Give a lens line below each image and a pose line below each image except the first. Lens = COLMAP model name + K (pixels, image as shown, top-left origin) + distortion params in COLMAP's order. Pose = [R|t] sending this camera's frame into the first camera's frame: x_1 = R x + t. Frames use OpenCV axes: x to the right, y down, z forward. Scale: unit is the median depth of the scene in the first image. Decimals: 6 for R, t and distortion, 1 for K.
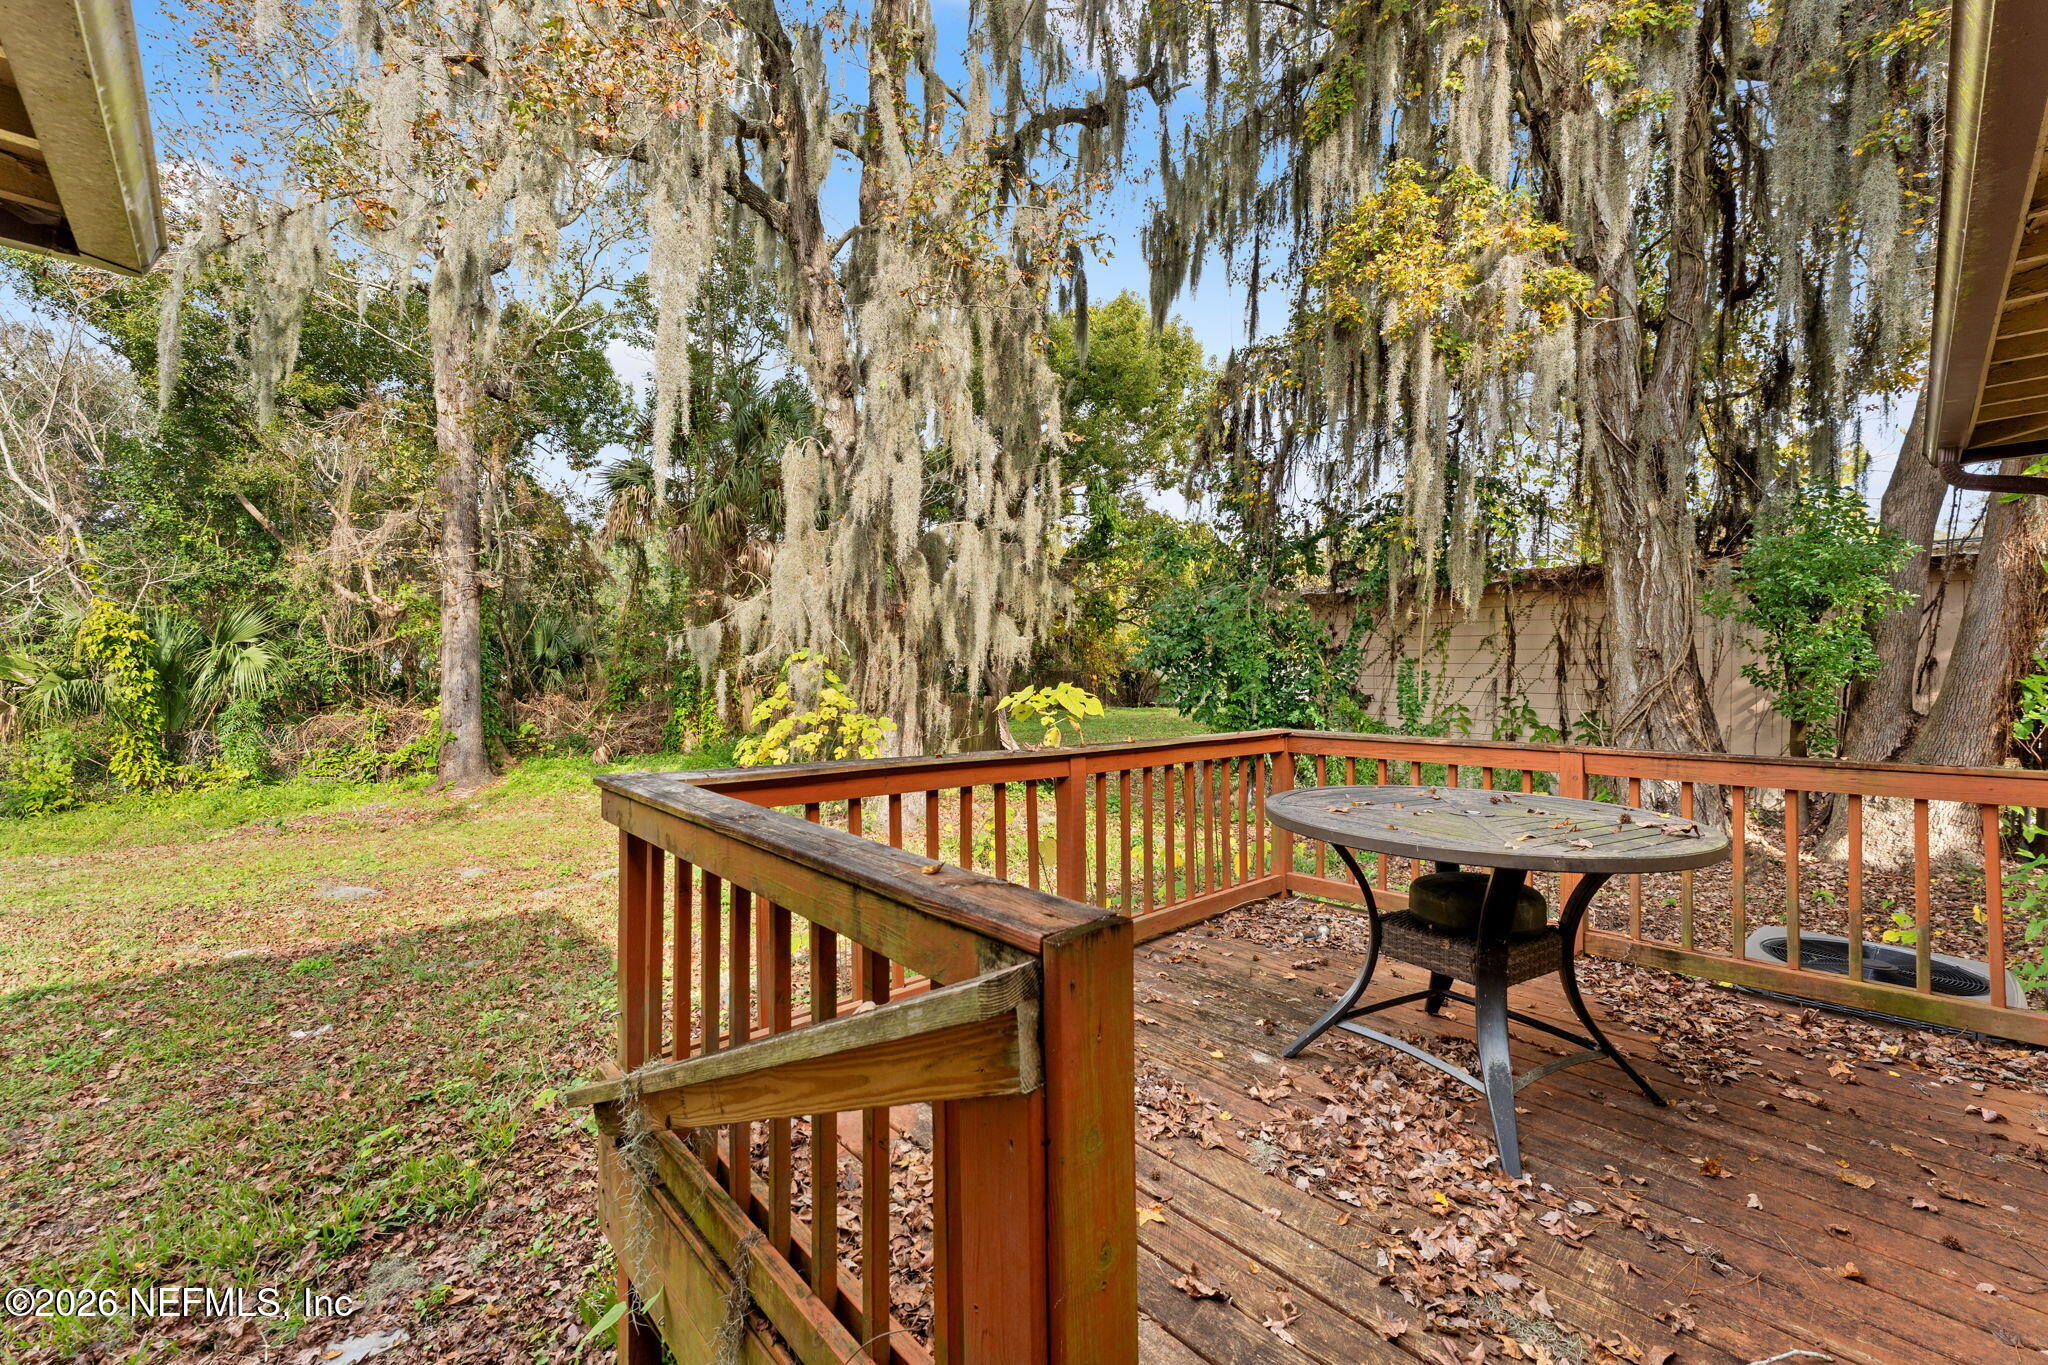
lens RADIAL K [[840.5, 0, 1027.3], [0, 840.5, 676.6], [0, 0, 1]] dist [-0.001958, -0.000434]
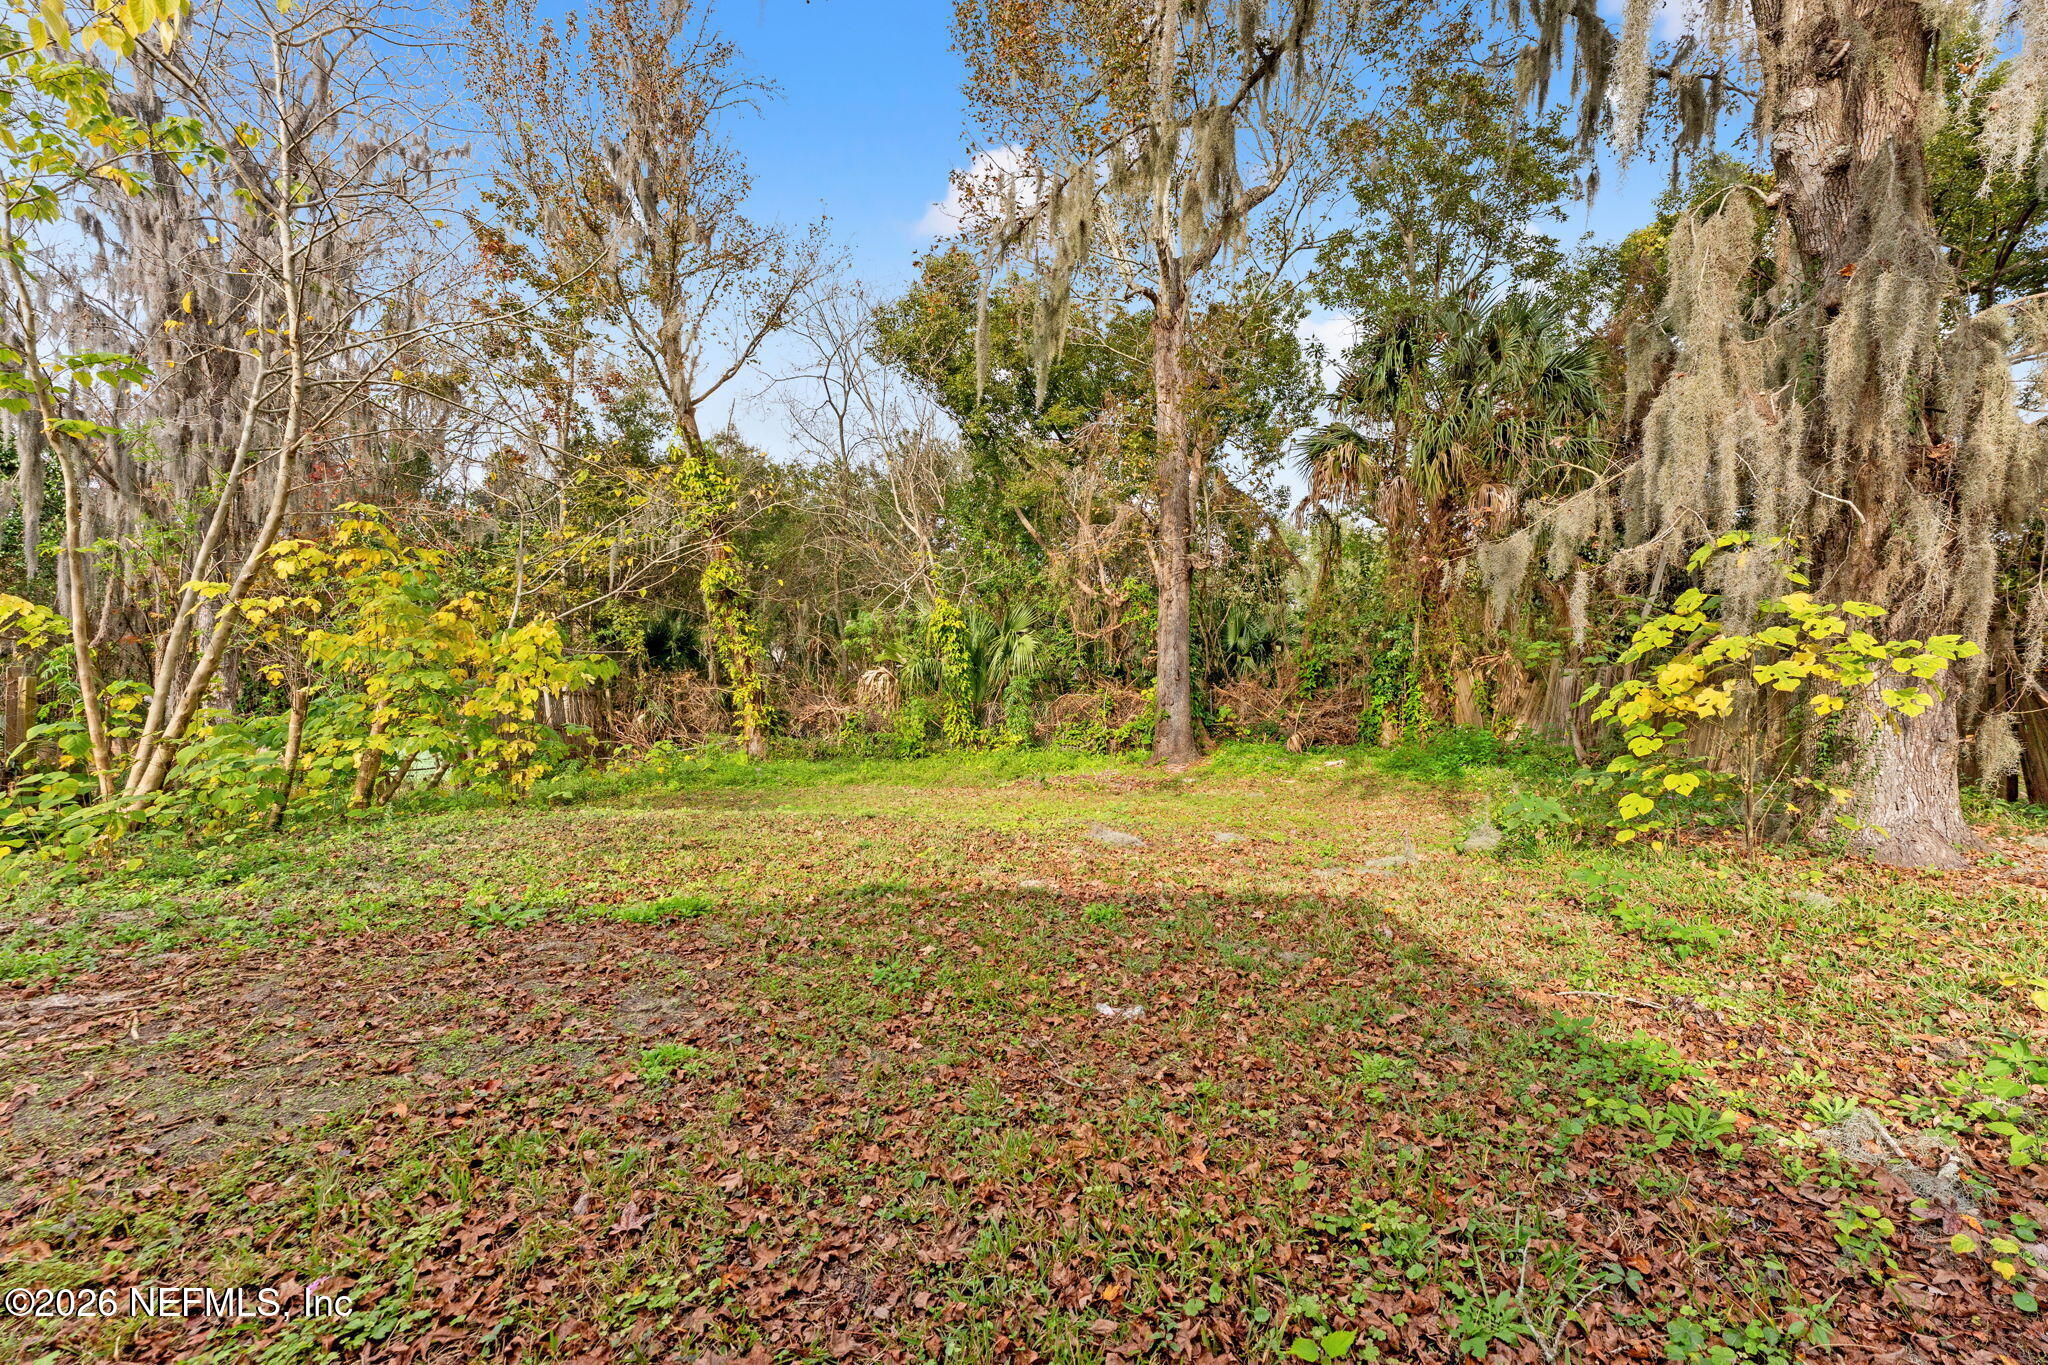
lens RADIAL K [[840.5, 0, 1022.0], [0, 840.5, 680.8], [0, 0, 1]] dist [-0.001958, -0.000434]
pose [[0.737579, 0.004341, -0.675247, -0.114829], [-0.011702, 0.999911, -0.006355, 0.039861], [0.675160, 0.012589, 0.737564, 0.110085]]
